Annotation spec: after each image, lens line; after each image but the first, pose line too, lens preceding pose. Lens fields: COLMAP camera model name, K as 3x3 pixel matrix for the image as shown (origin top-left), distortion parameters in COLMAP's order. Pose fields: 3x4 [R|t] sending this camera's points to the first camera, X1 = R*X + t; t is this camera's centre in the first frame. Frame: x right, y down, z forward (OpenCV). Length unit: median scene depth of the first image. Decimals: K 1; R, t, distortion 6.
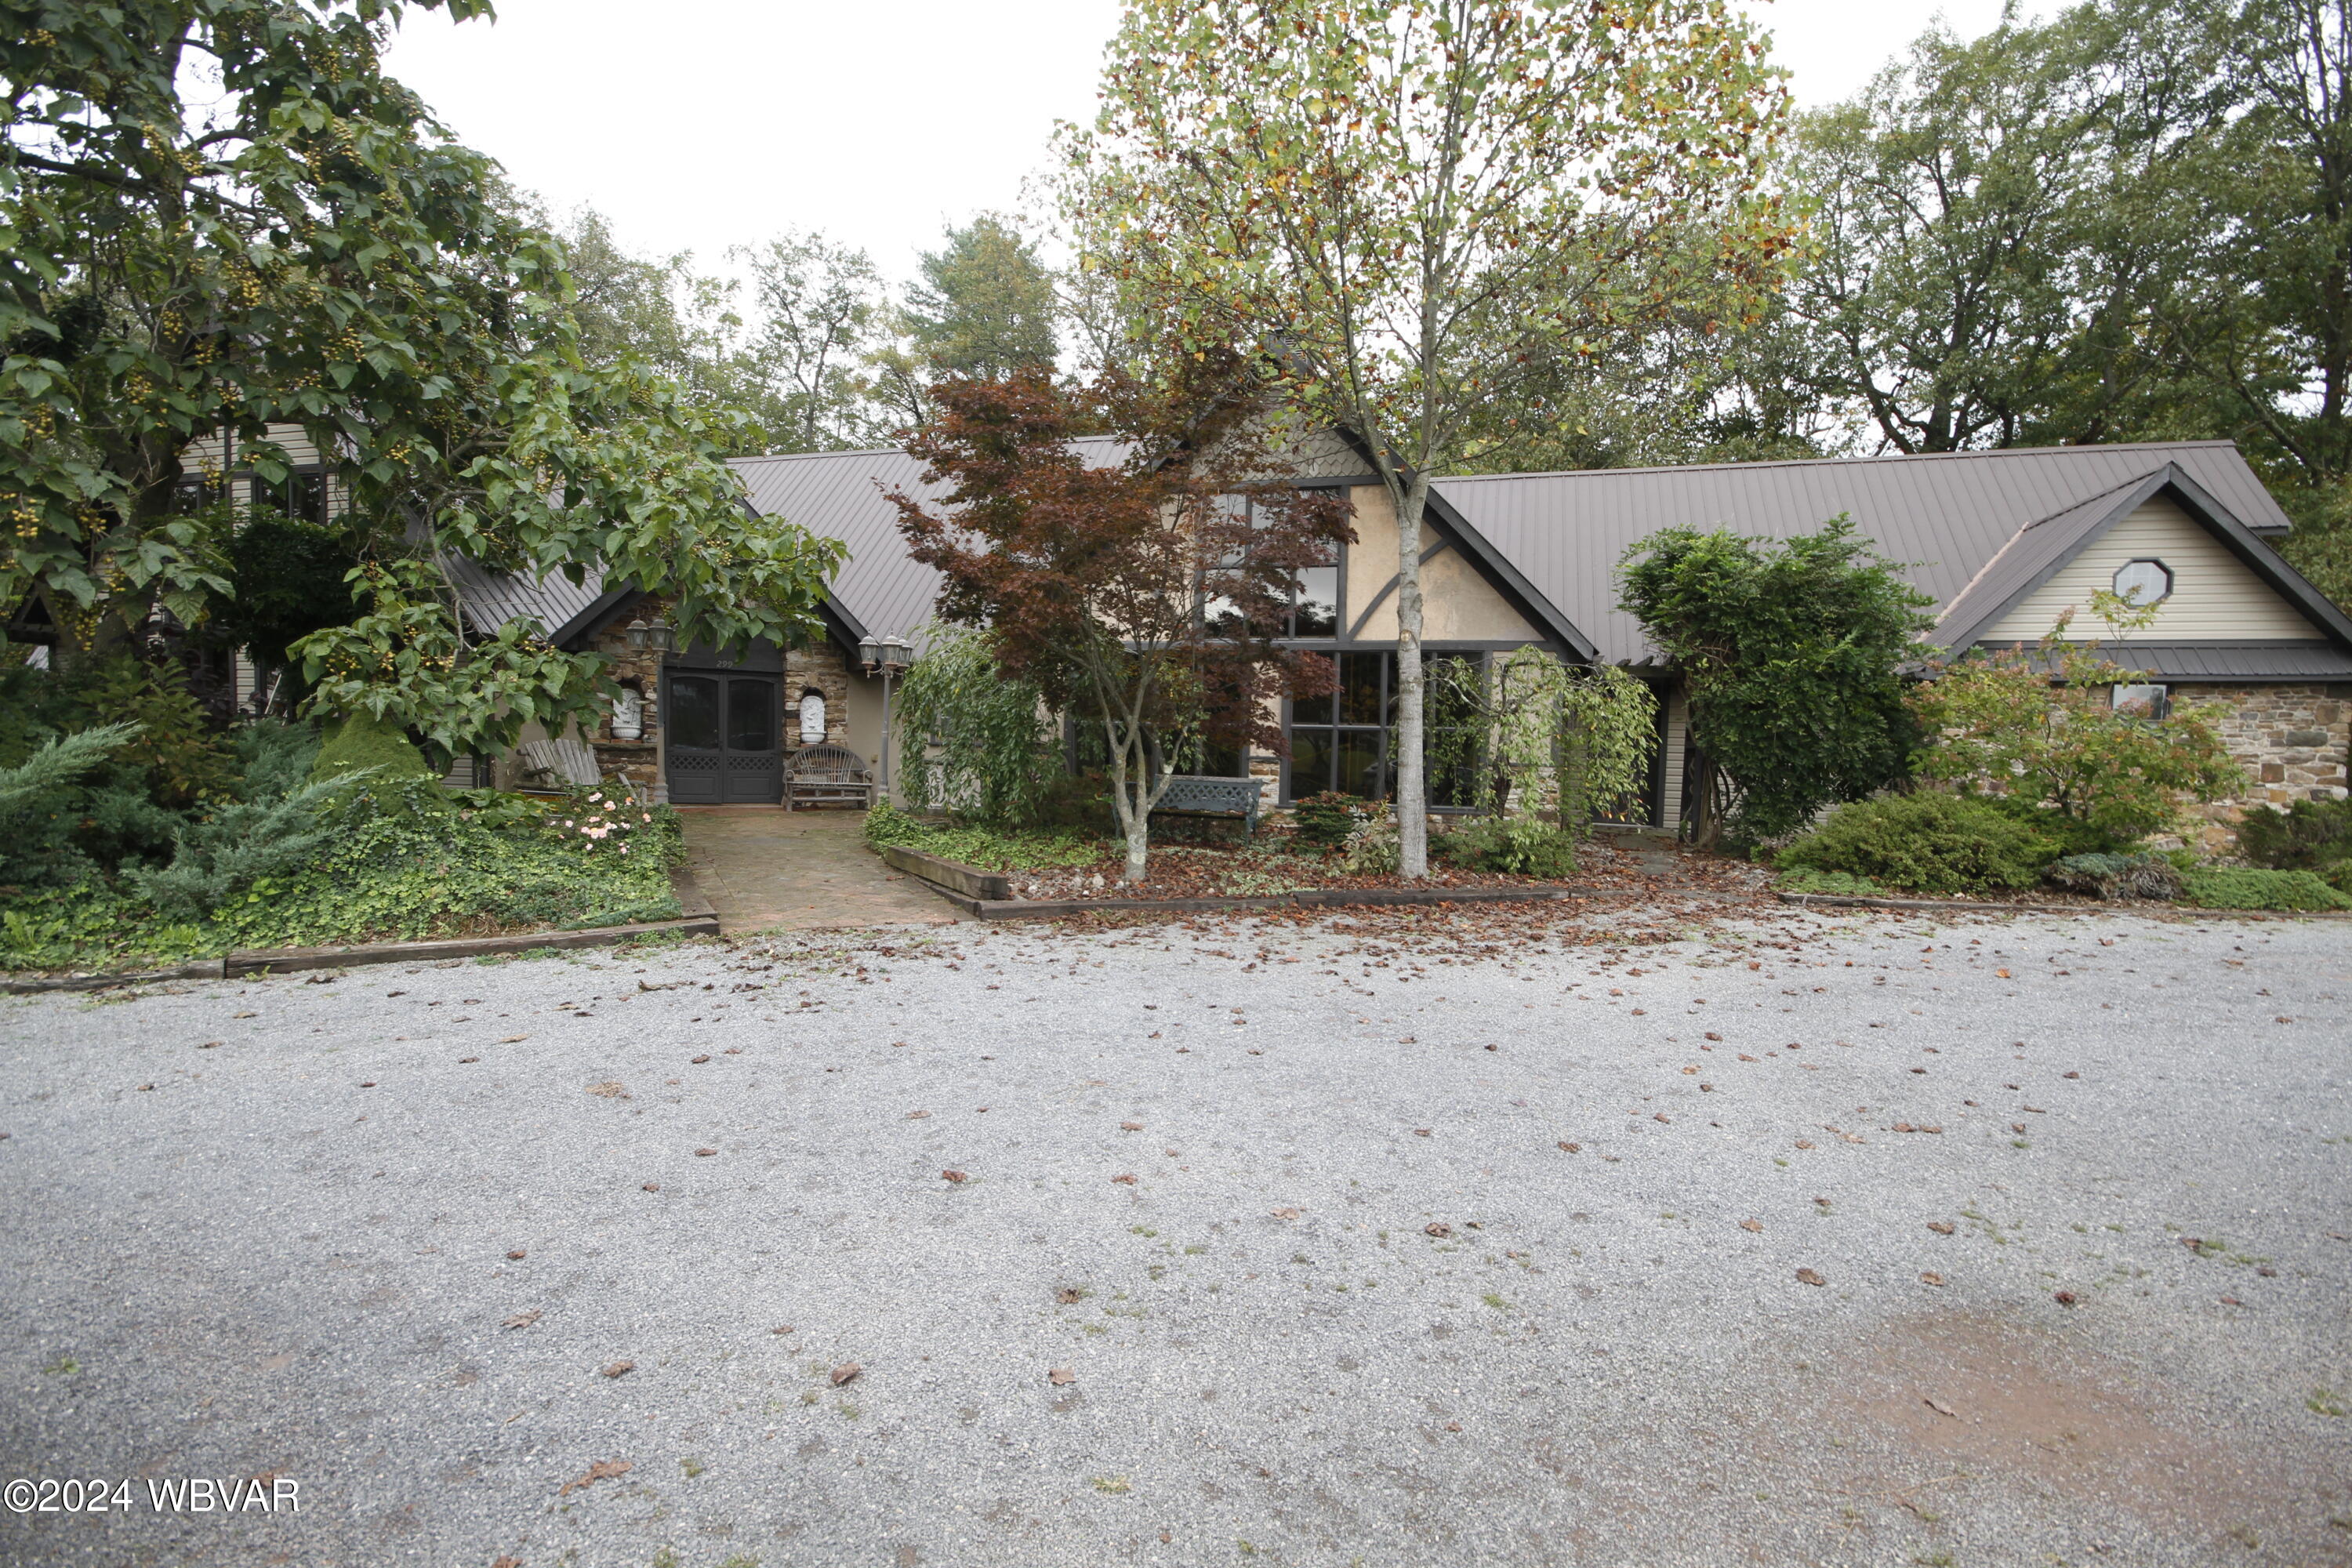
lens RADIAL K [[1081.0, 0, 1148.2], [0, 1081.0, 801.0], [0, 0, 1]] dist [0.040107, -0.026004]
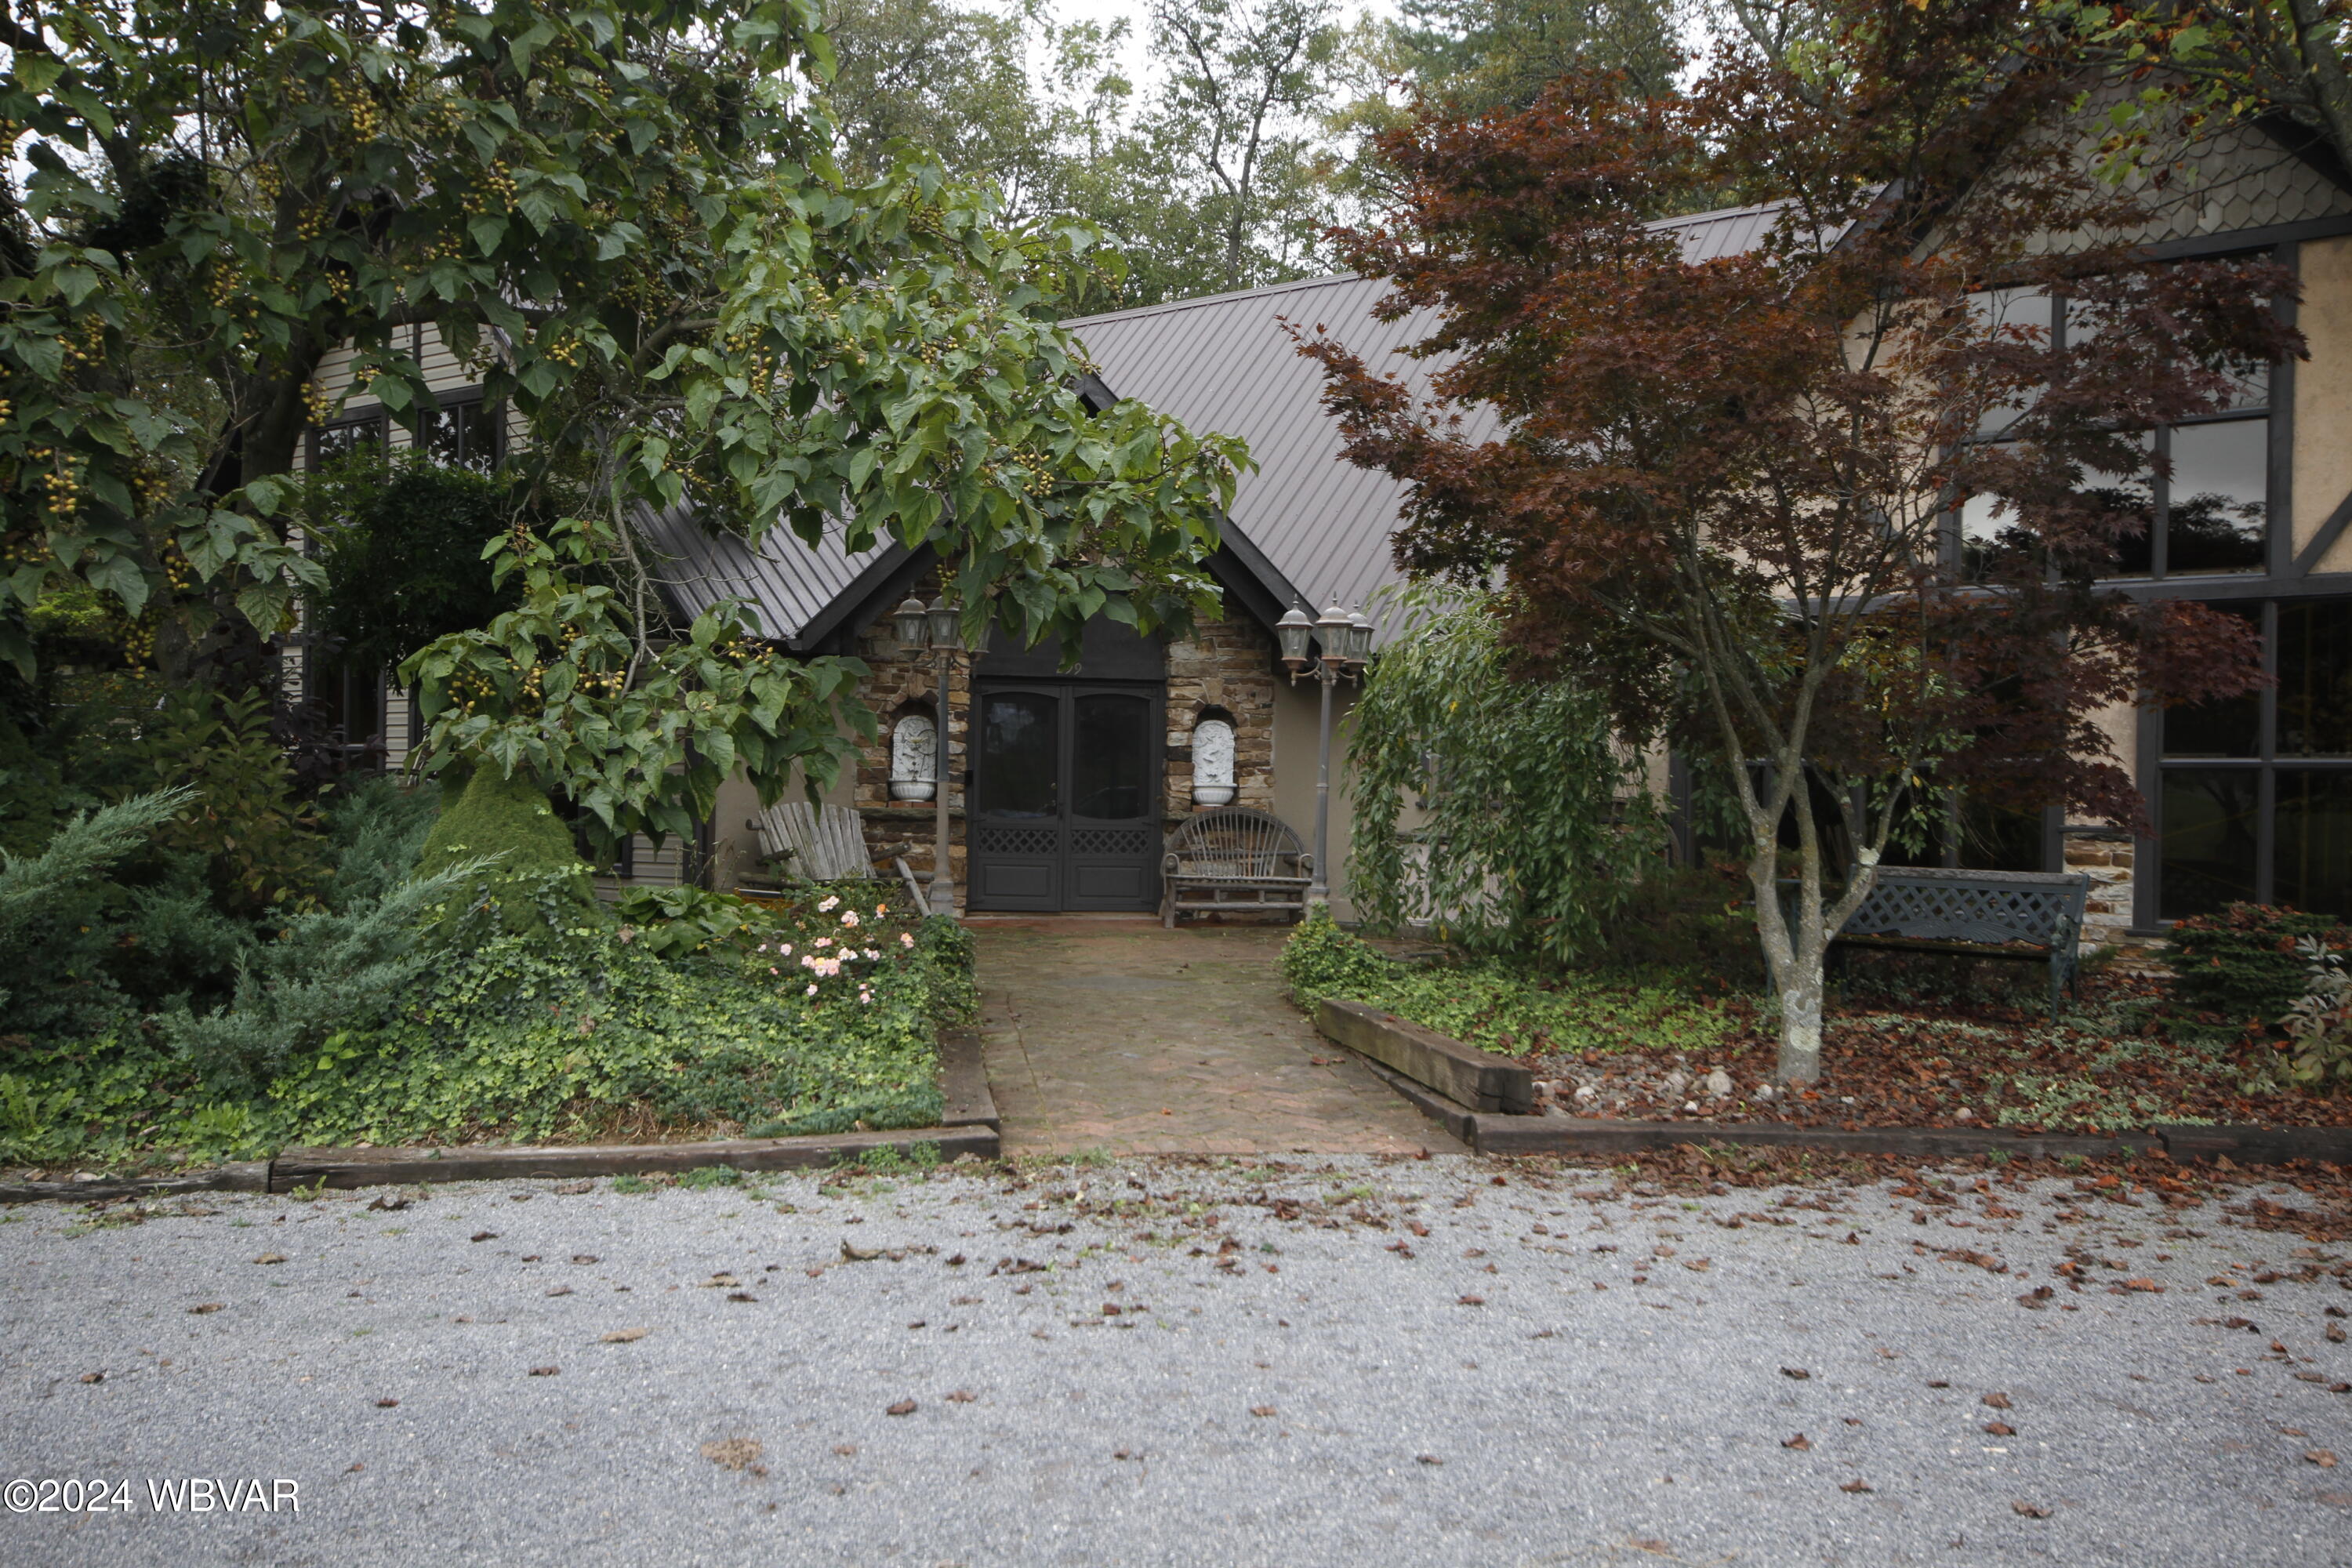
lens RADIAL K [[1999.7, 0, 1180.0], [0, 1999.7, 817.0], [0, 0, 1]] dist [-0.010840, 0.091706]
pose [[0.944441, -0.005700, -0.328631, 0.022104], [-0.008697, 0.999066, -0.042323, -0.006555], [0.328566, 0.042830, 0.943510, 0.053195]]
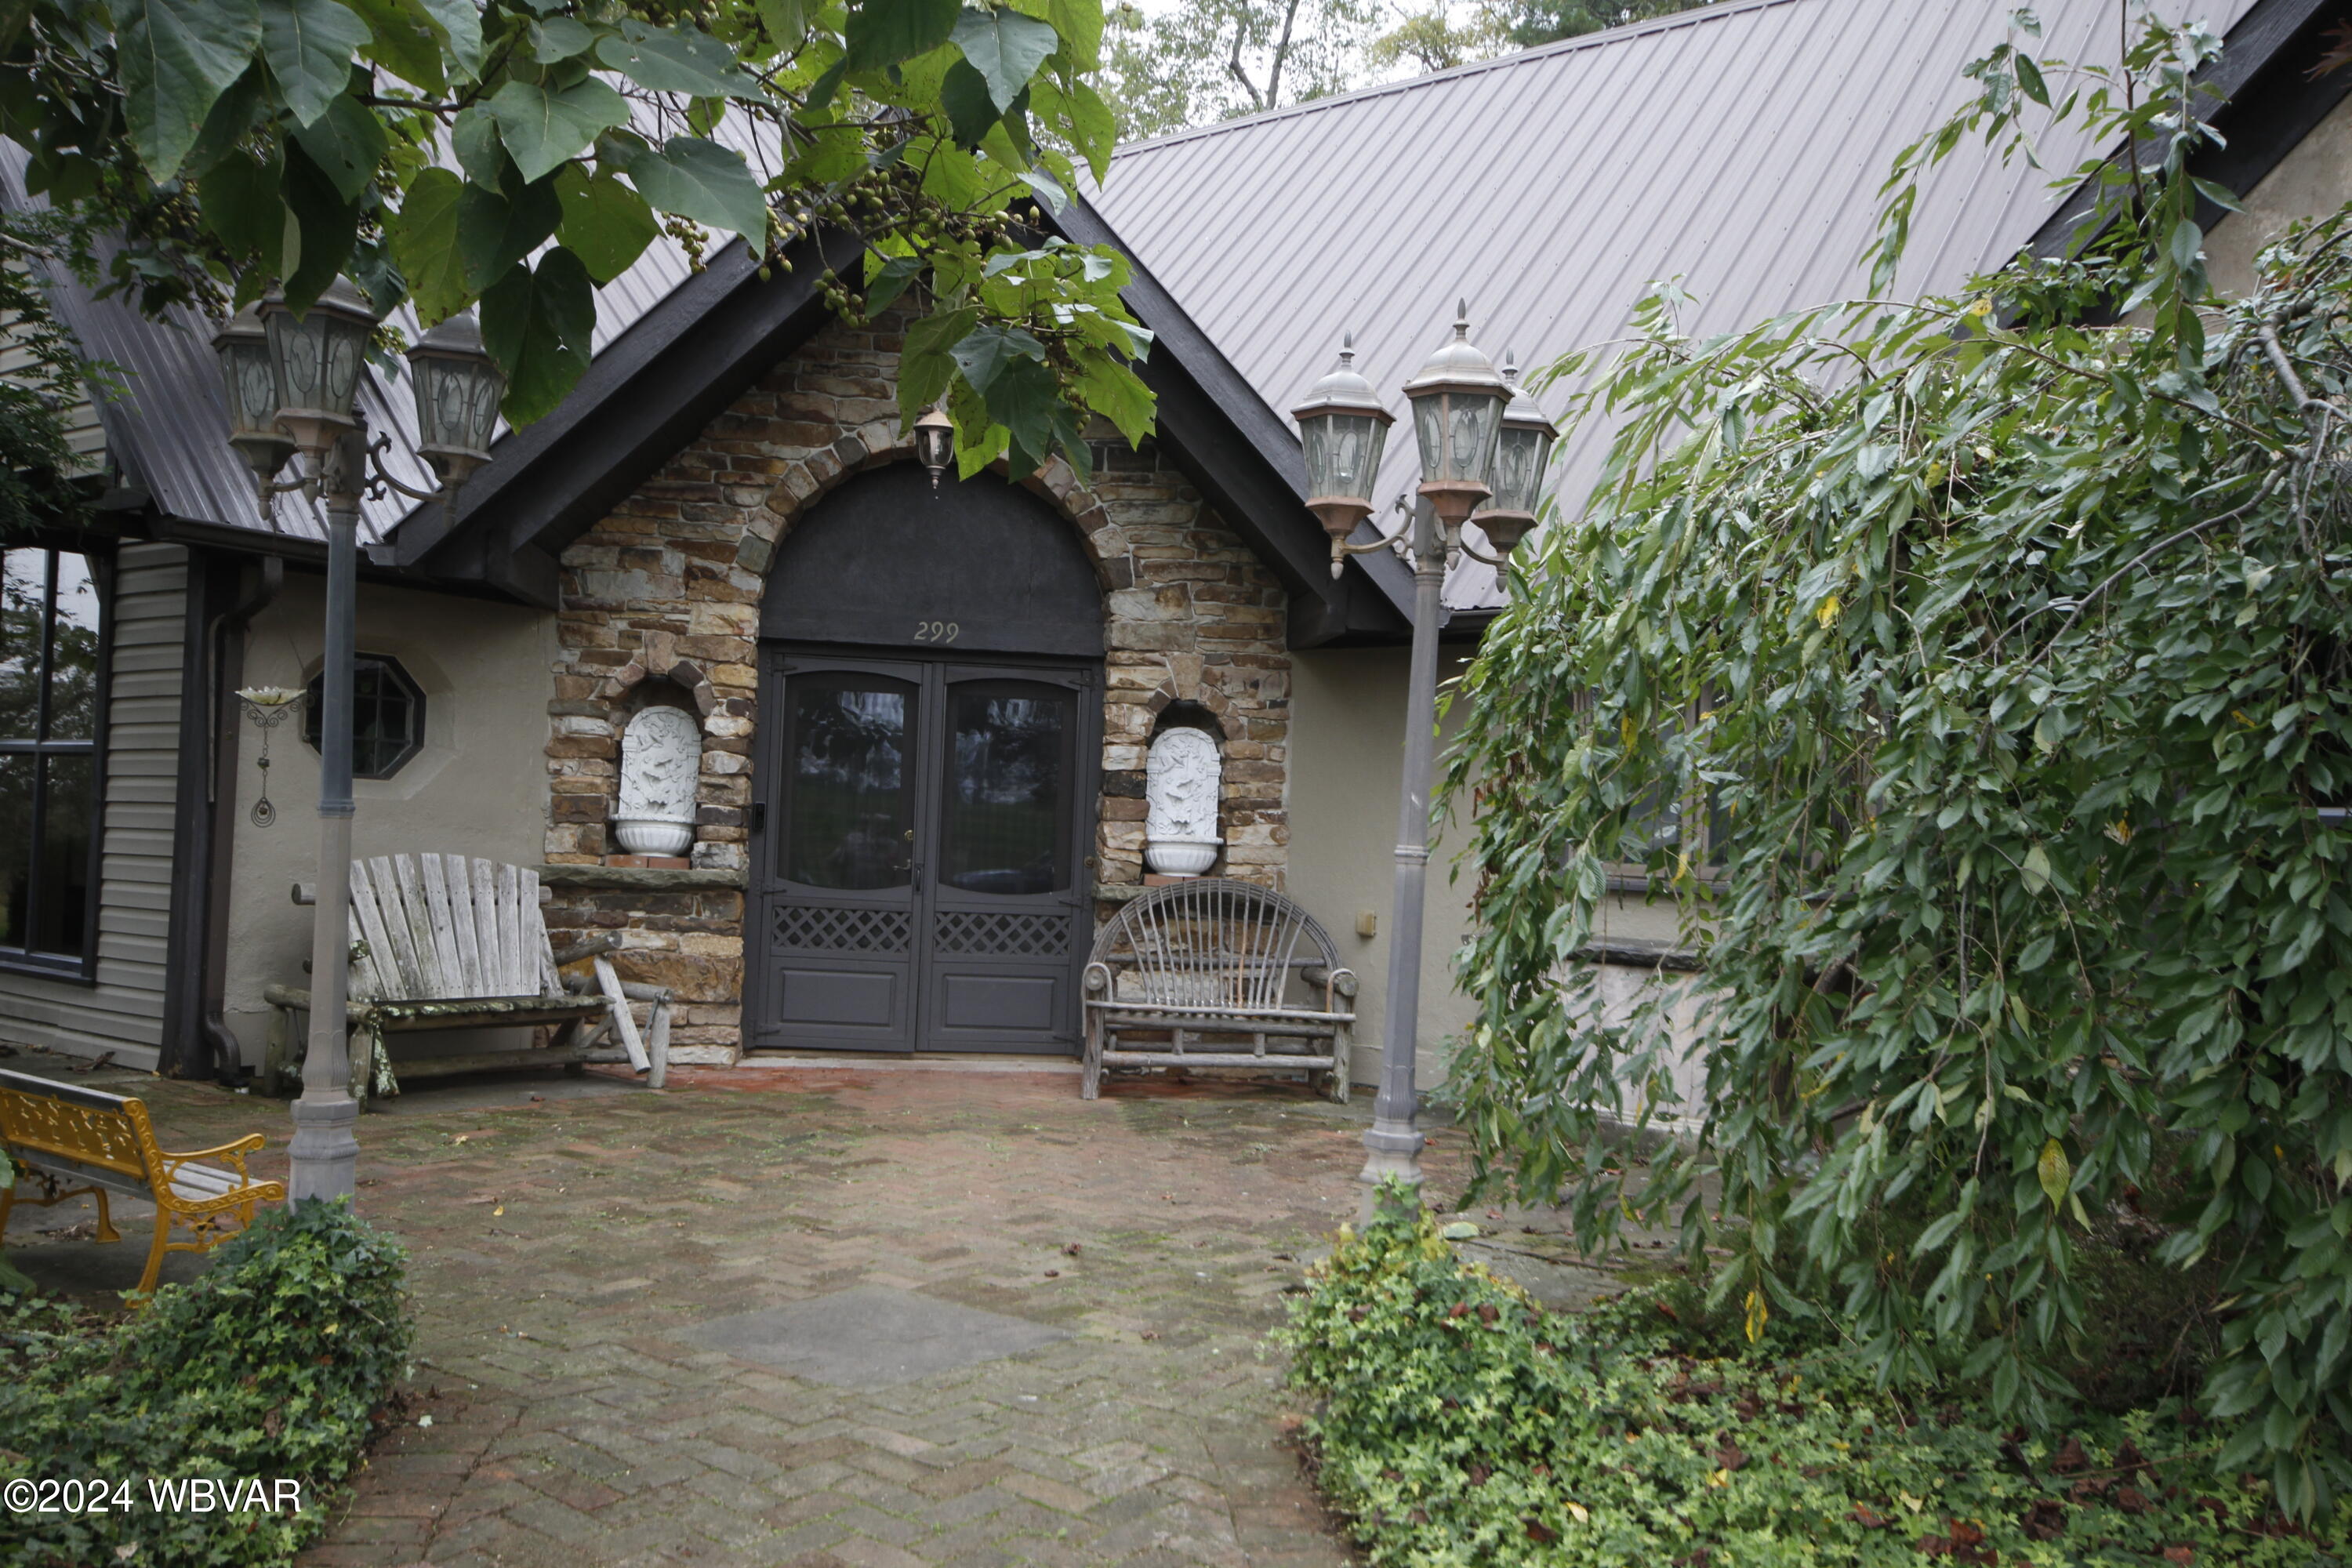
lens RADIAL K [[1999.7, 0, 1180.0], [0, 1999.7, 817.0], [0, 0, 1]] dist [-0.010840, 0.091706]
pose [[0.940913, 0.007623, -0.338563, -0.211202], [-0.032751, 0.997109, -0.068568, -0.056721], [0.337062, 0.075605, 0.938442, 0.855950]]
